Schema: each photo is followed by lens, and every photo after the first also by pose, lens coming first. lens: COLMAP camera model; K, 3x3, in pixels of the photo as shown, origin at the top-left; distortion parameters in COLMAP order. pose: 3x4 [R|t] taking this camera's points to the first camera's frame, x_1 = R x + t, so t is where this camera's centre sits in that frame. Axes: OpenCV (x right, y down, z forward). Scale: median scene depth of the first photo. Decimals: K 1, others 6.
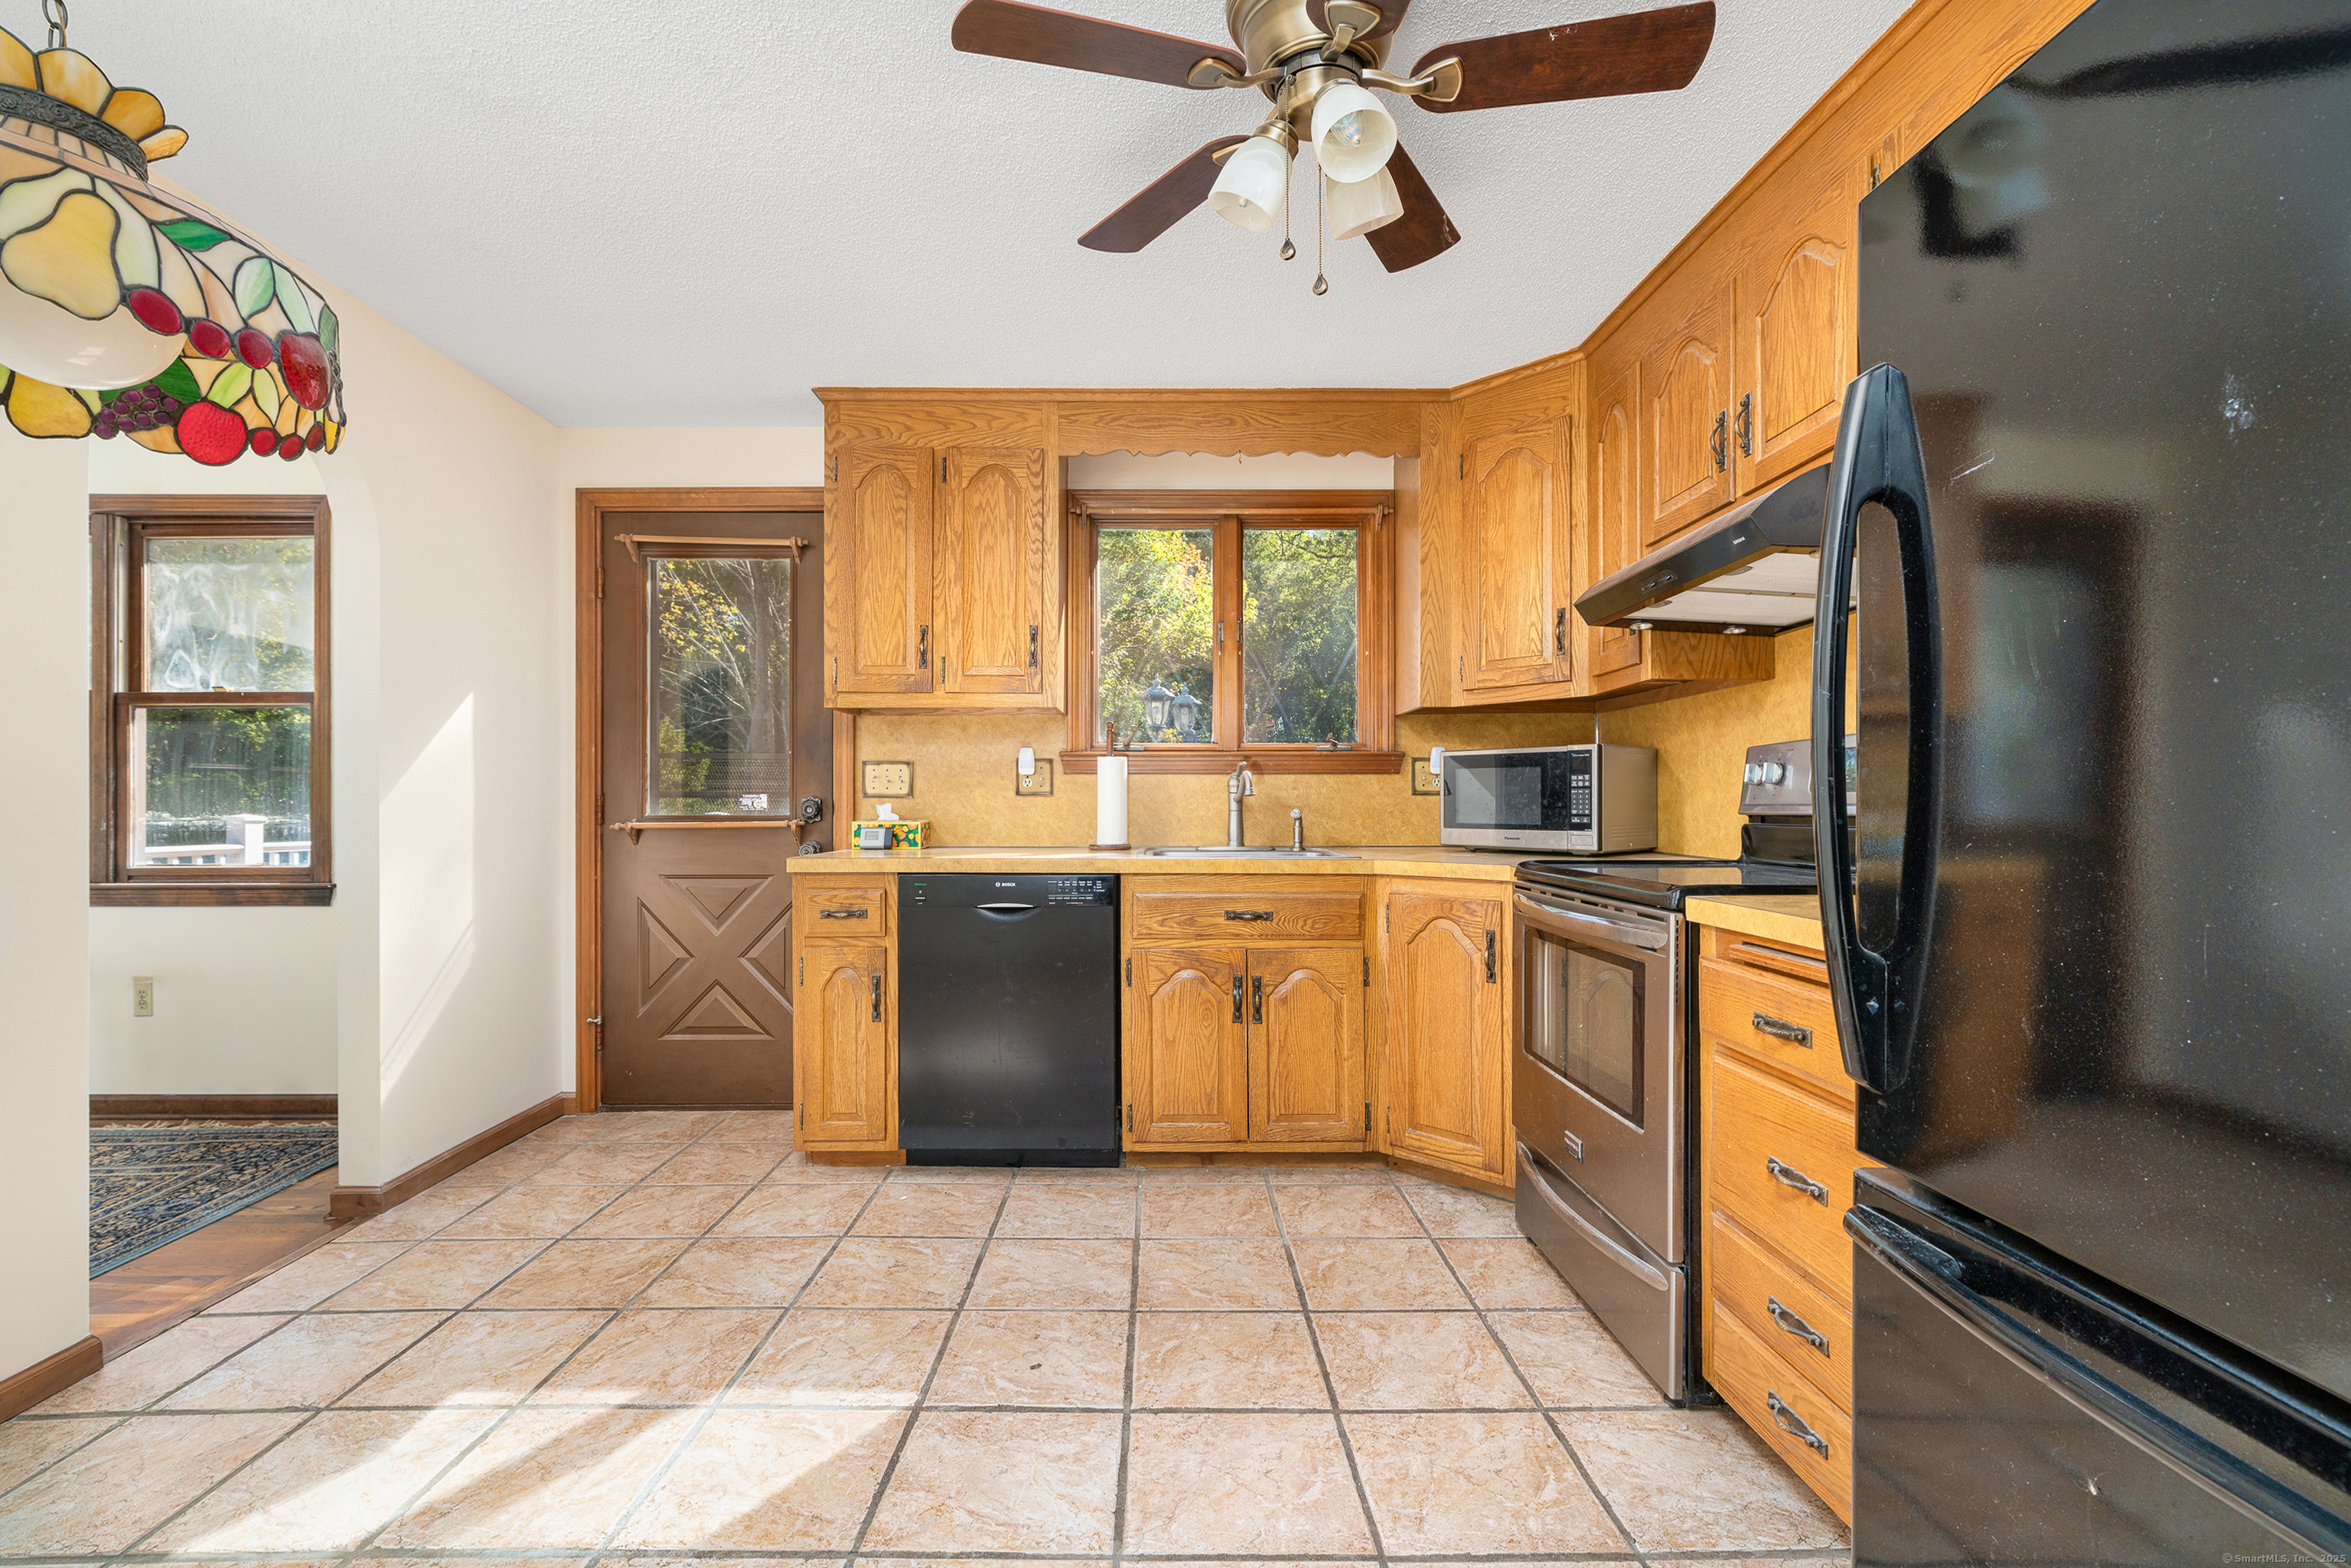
lens RADIAL K [[989.6, 0, 1199.7], [0, 989.6, 801.6], [0, 0, 1]] dist [-0.012795, 0.000705]
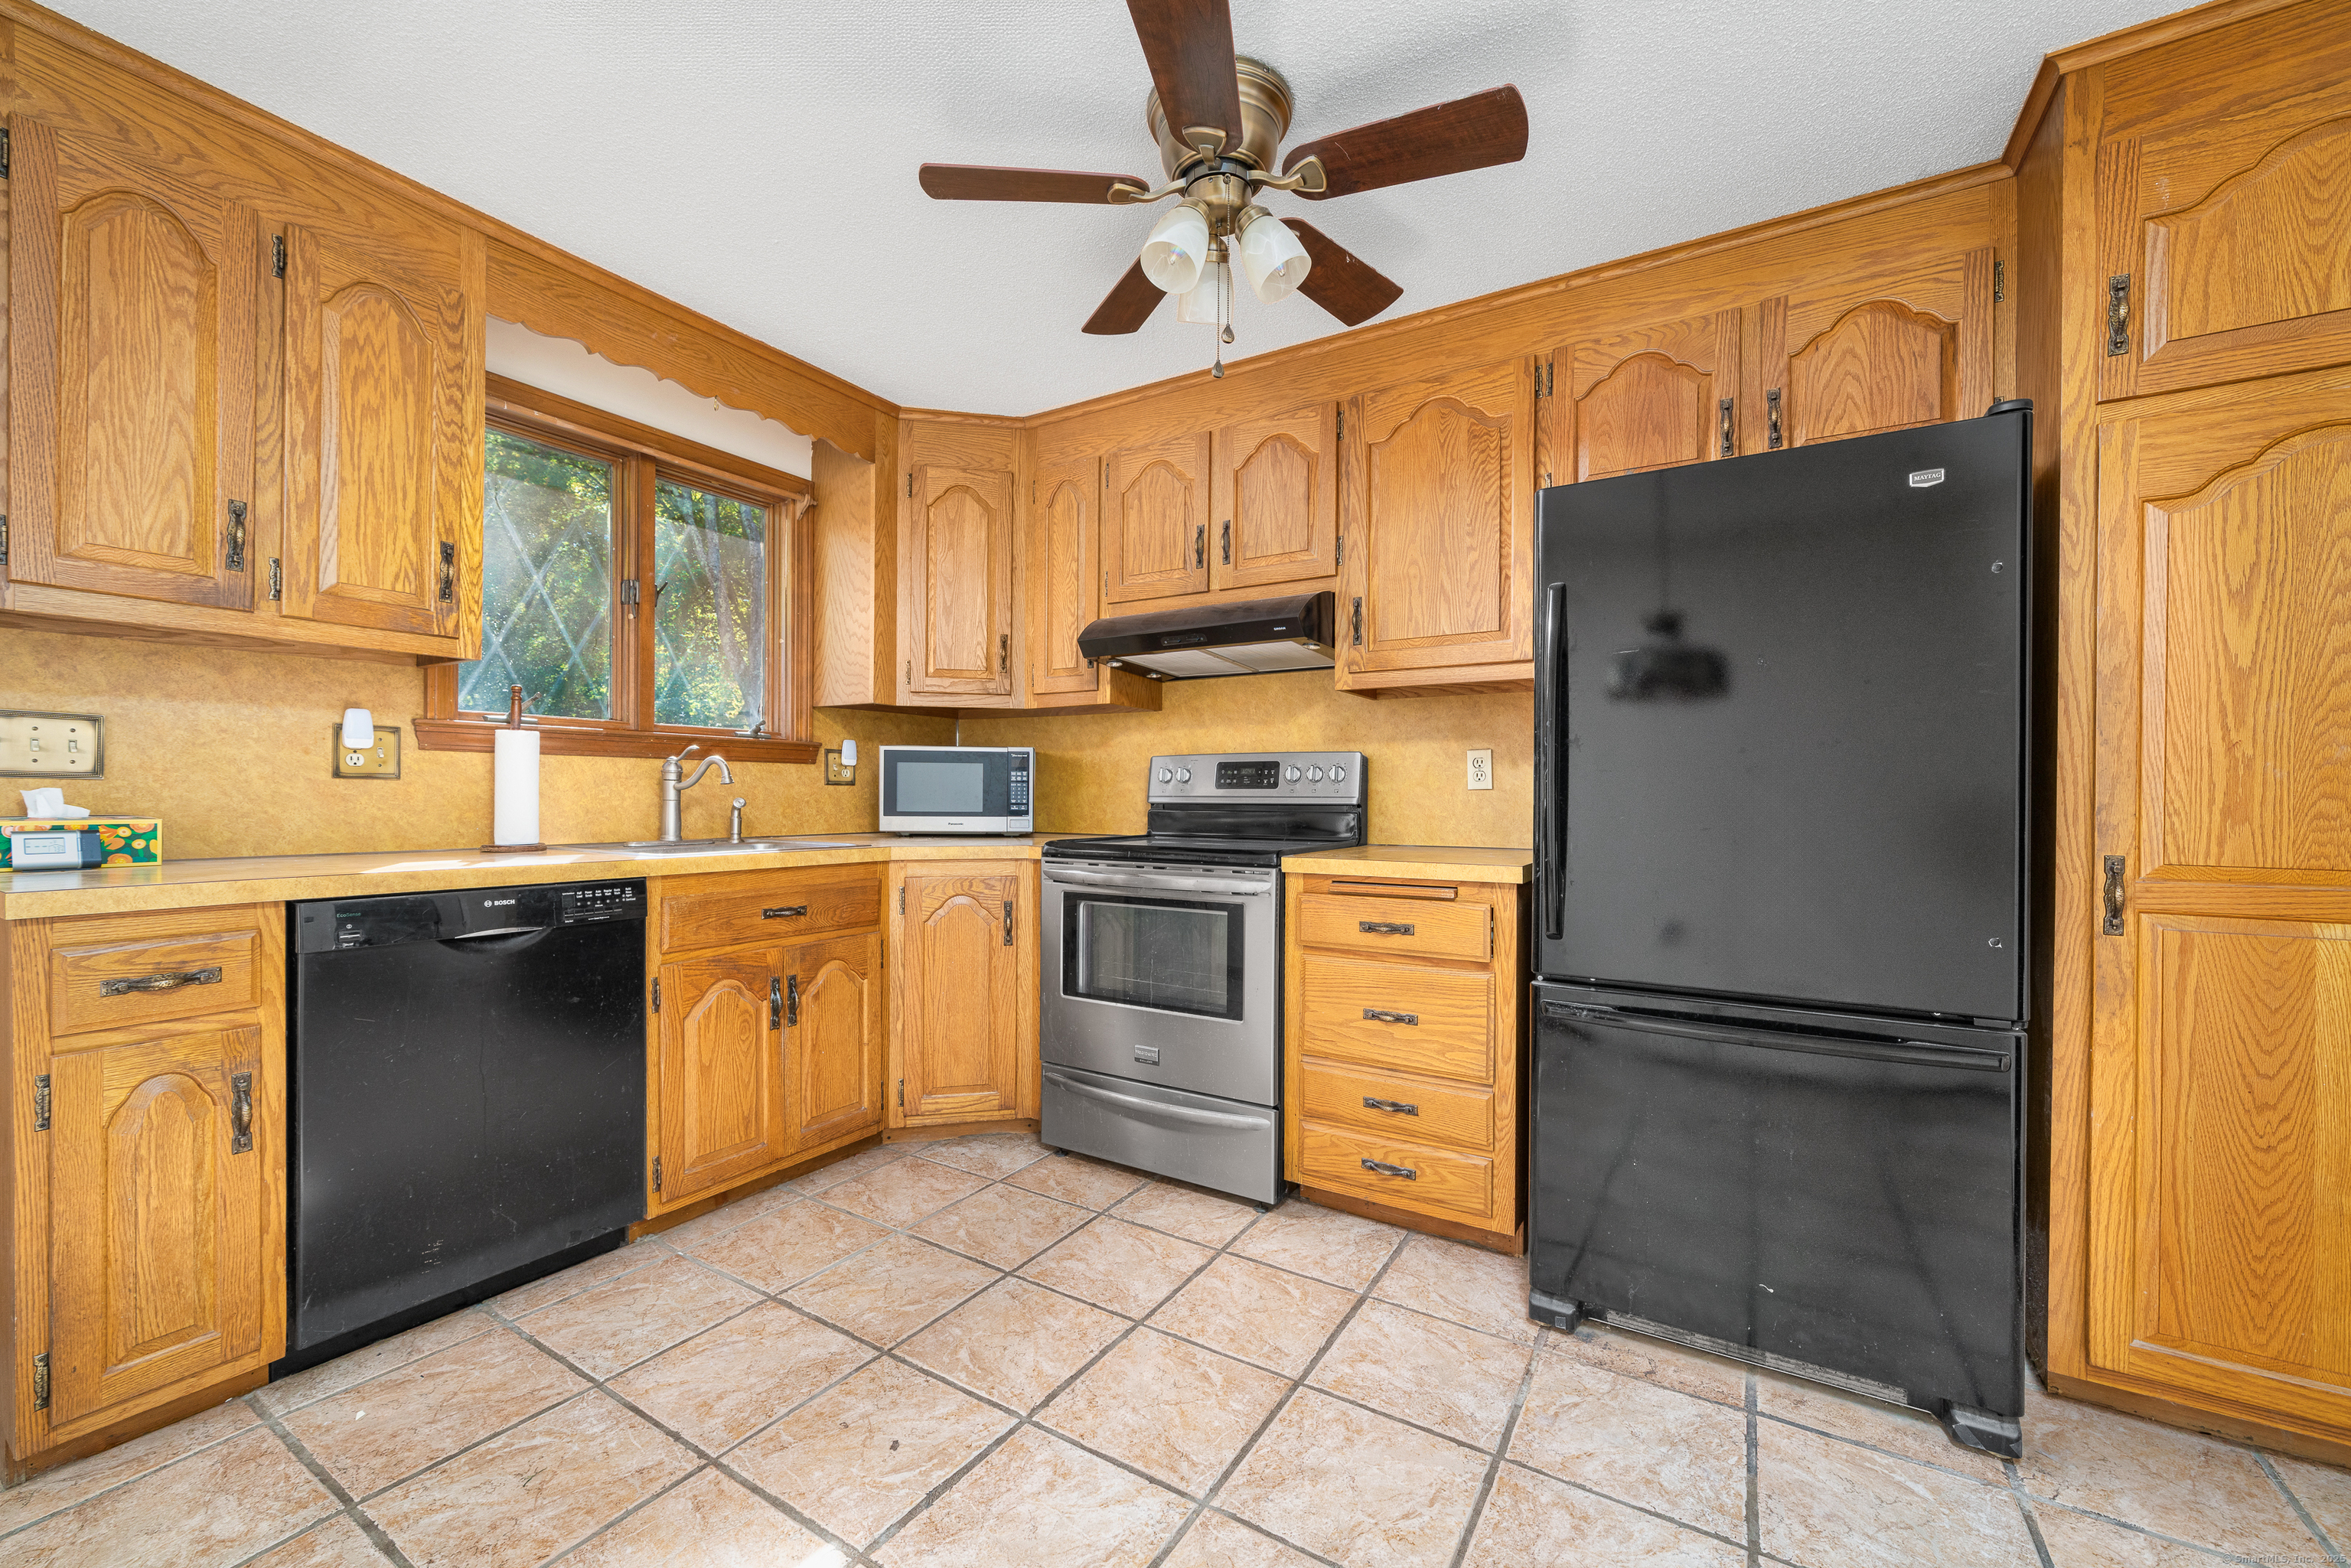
lens RADIAL K [[925.9, 0, 1163.4], [0, 925.9, 796.0], [0, 0, 1]] dist [-0.003227, 0.001013]
pose [[0.564035, 0.005079, 0.825735, -0.424700], [-0.019171, 0.999792, 0.006946, -0.010123], [-0.825528, -0.019748, 0.564015, 0.200321]]
